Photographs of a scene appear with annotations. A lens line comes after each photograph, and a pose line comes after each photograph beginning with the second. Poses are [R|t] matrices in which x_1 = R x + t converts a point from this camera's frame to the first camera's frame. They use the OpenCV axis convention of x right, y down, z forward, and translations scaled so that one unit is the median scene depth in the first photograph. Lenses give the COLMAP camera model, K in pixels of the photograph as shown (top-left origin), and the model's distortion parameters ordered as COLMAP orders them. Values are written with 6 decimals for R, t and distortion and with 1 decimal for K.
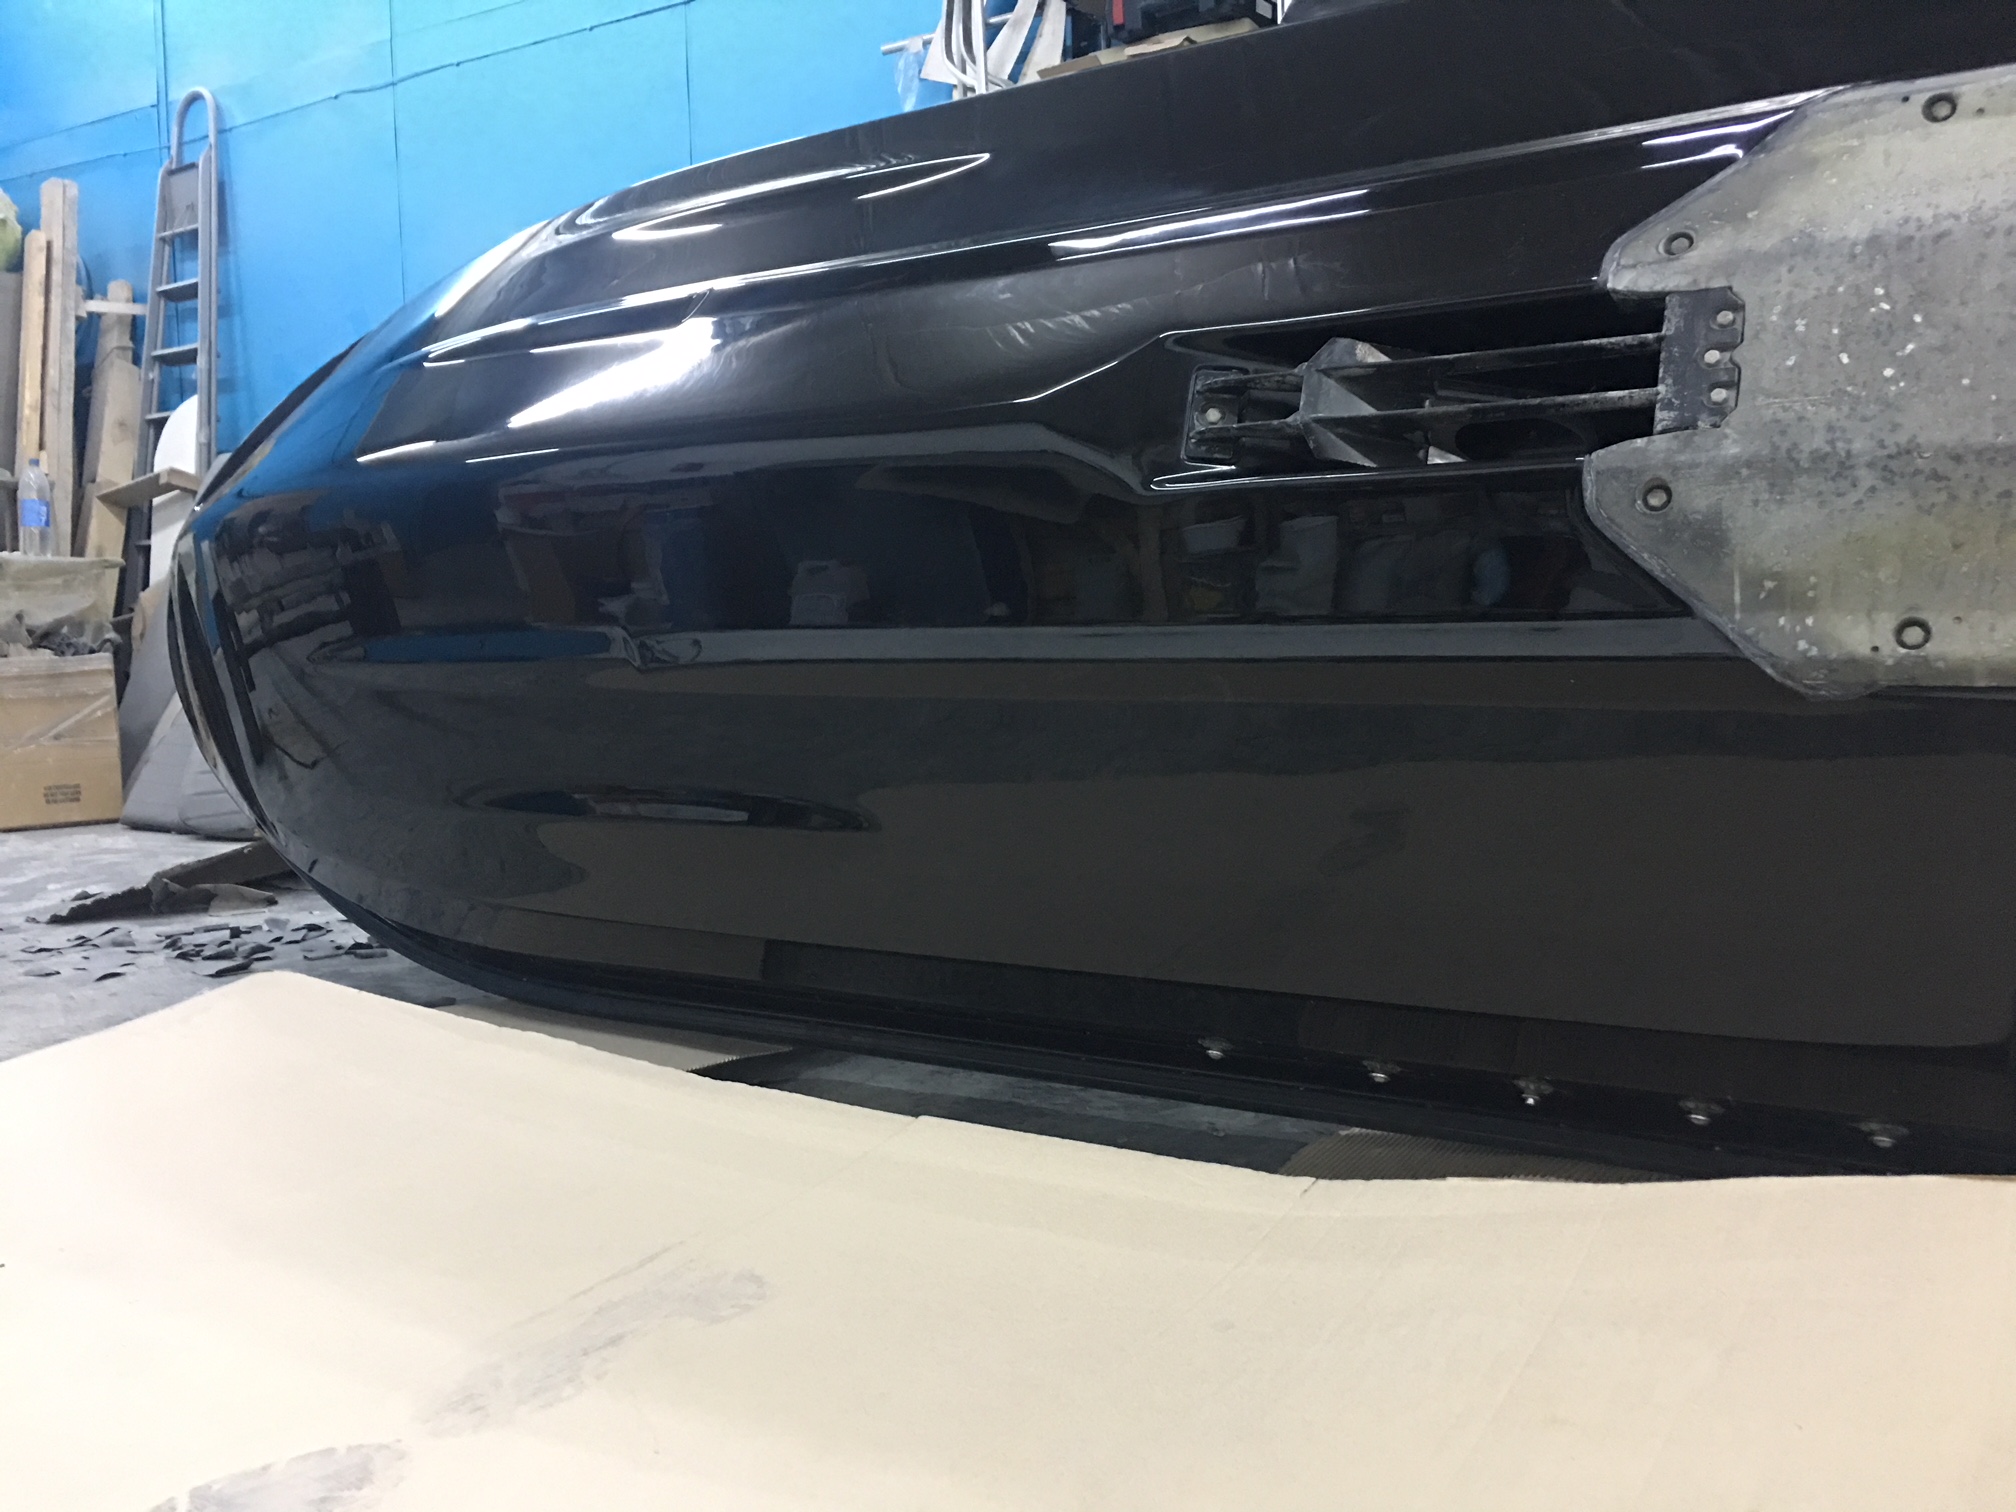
lens RADIAL K [[1710.3, 0, 991.9], [0, 1710.3, 775.0], [0, 0, 1]] dist [0.042557, -0.070402]
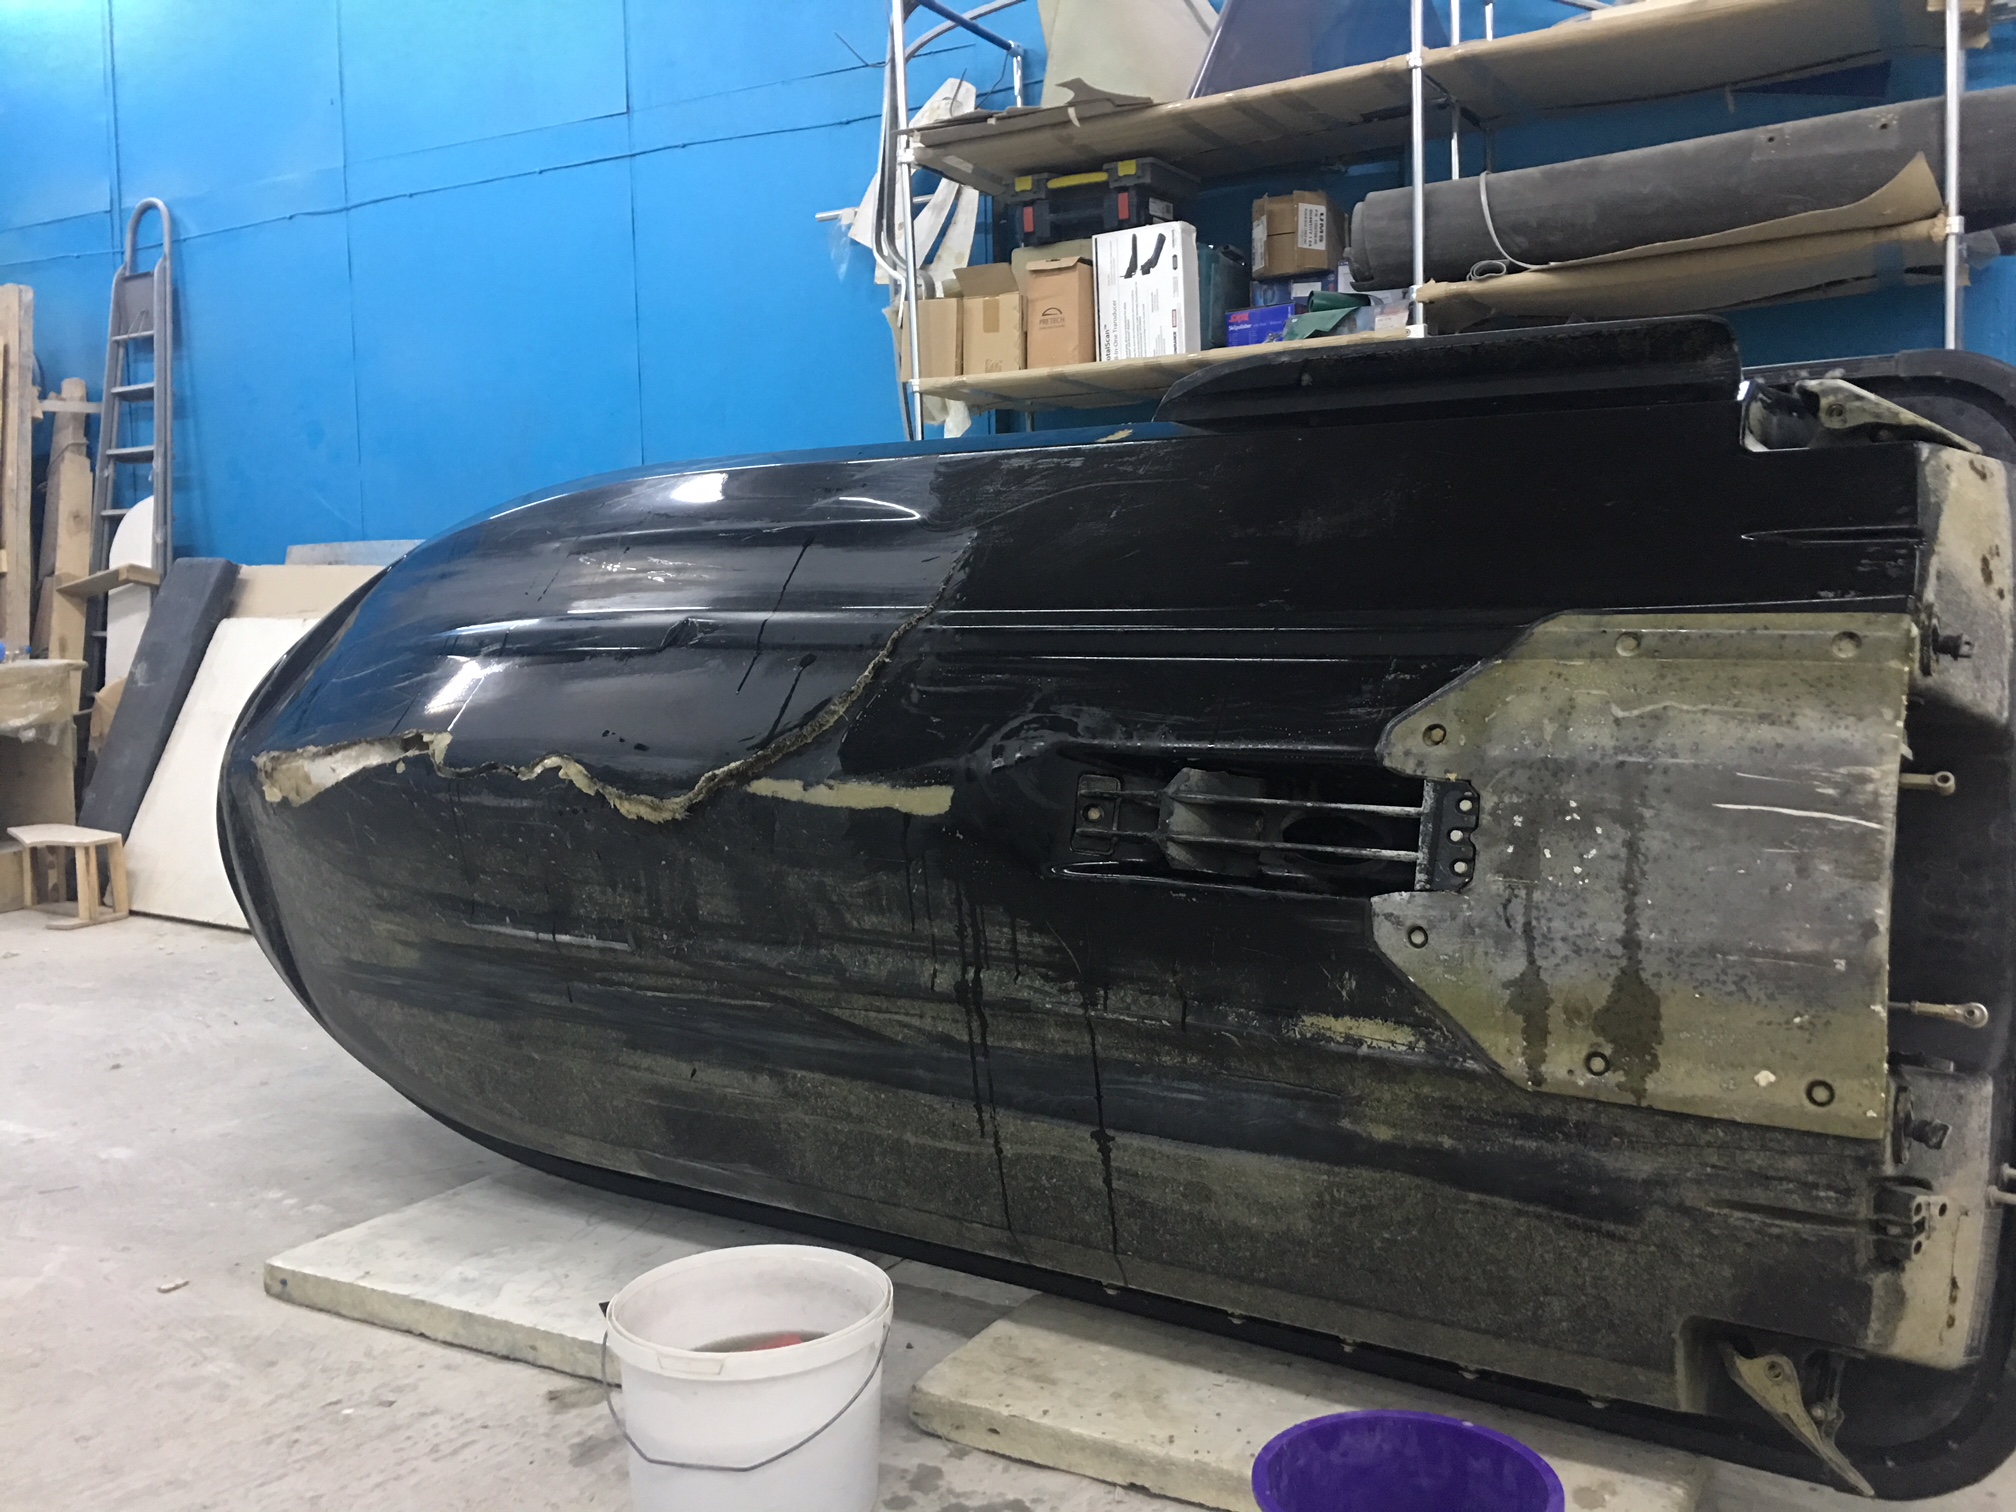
lens RADIAL K [[1710.3, 0, 1020.5], [0, 1710.3, 736.3], [0, 0, 1]] dist [0.042557, -0.070402]
pose [[0.998358, -0.002689, 0.057214, 0.002434], [0.002418, 0.999986, 0.004801, -0.078271], [-0.057226, -0.004655, 0.998350, -0.070381]]
